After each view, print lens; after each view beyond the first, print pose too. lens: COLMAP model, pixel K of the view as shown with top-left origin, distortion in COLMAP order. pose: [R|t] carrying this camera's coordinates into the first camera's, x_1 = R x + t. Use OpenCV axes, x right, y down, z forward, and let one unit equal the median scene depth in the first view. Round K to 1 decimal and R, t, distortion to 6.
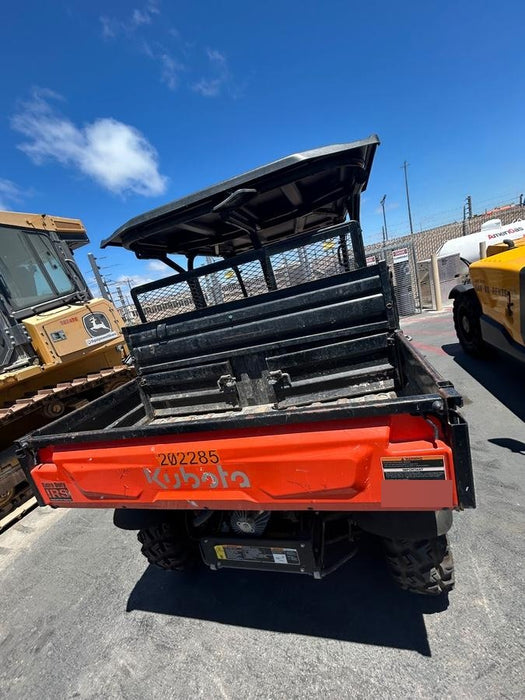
lens RADIAL K [[291.5, 0, 262.5], [0, 291.5, 350.0], [0, 0, 1]] dist [-0.014302, 0.000039]
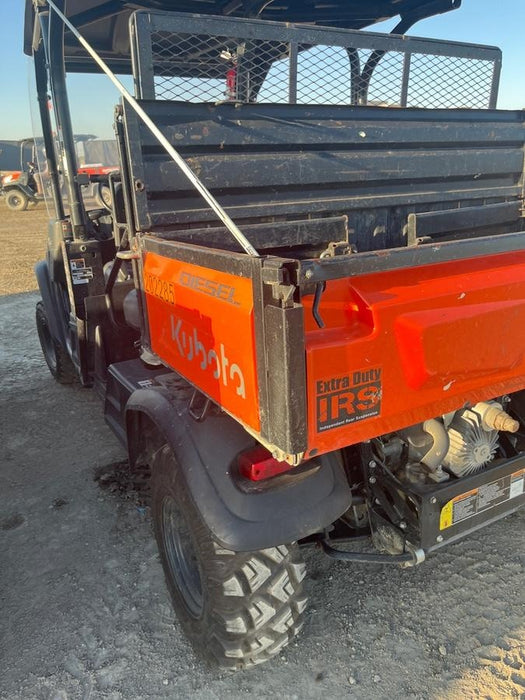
lens RADIAL K [[551.4, 0, 262.5], [0, 551.4, 350.0], [0, 0, 1]] dist [0.077930, -0.130156]
pose [[0.691980, 0.000600, 0.721916, -1.506753], [0.030534, 0.999080, -0.030098, 0.488116], [-0.721271, 0.042870, 0.691325, 0.599159]]
